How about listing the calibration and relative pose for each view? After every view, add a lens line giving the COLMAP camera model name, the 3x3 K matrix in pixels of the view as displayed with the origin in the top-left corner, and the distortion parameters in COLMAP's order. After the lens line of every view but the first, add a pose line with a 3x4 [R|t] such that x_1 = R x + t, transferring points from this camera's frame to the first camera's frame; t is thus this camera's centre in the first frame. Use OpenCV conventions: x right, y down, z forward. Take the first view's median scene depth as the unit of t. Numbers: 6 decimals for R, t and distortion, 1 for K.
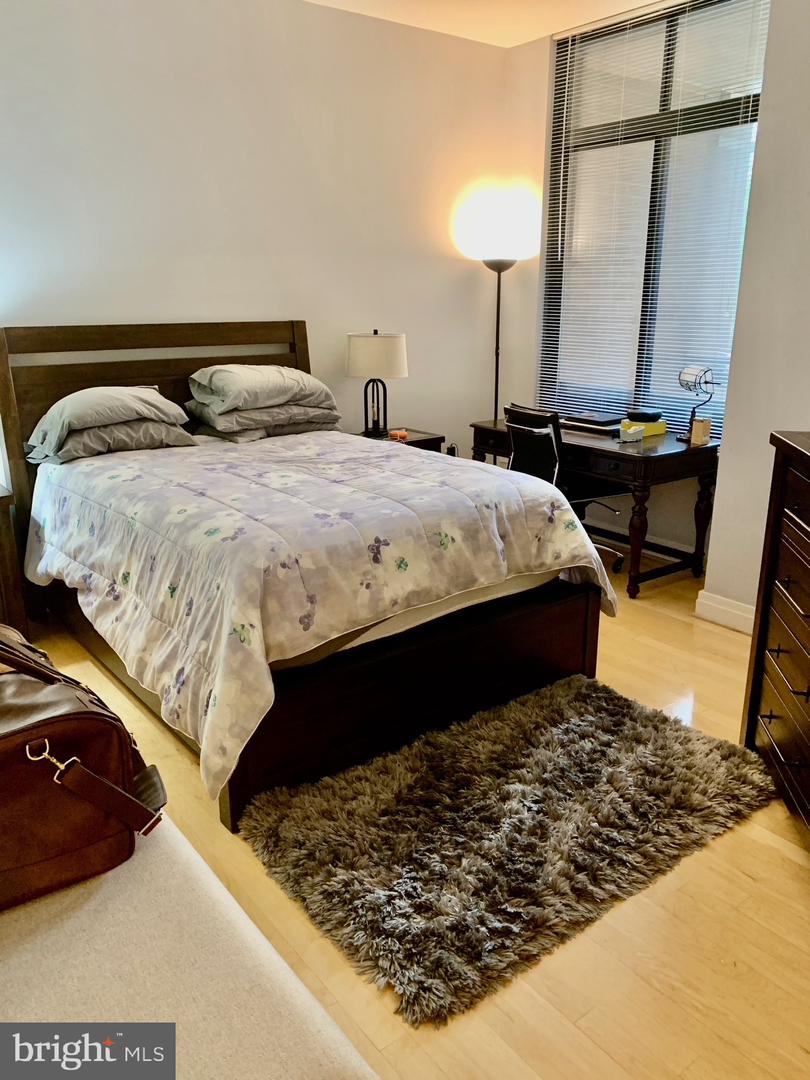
lens RADIAL K [[838.6, 0, 405.0], [0, 838.6, 540.0], [0, 0, 1]] dist [0.005733, -0.001566]
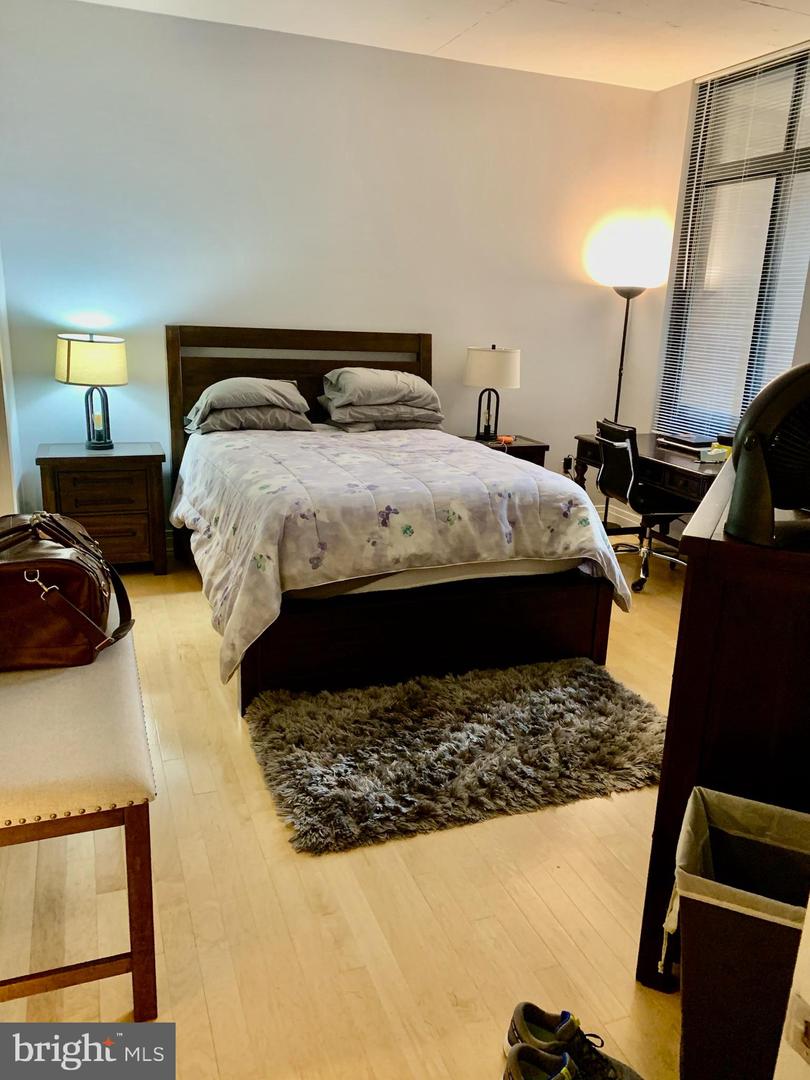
lens RADIAL K [[831.5, 0, 405.0], [0, 831.5, 540.0], [0, 0, 1]] dist [0.016587, -0.017615]
pose [[0.956082, 0.115295, -0.269471, 0.302032], [-0.120733, 0.992678, -0.003639, 0.044382], [0.267079, 0.036013, 0.963002, -0.160306]]
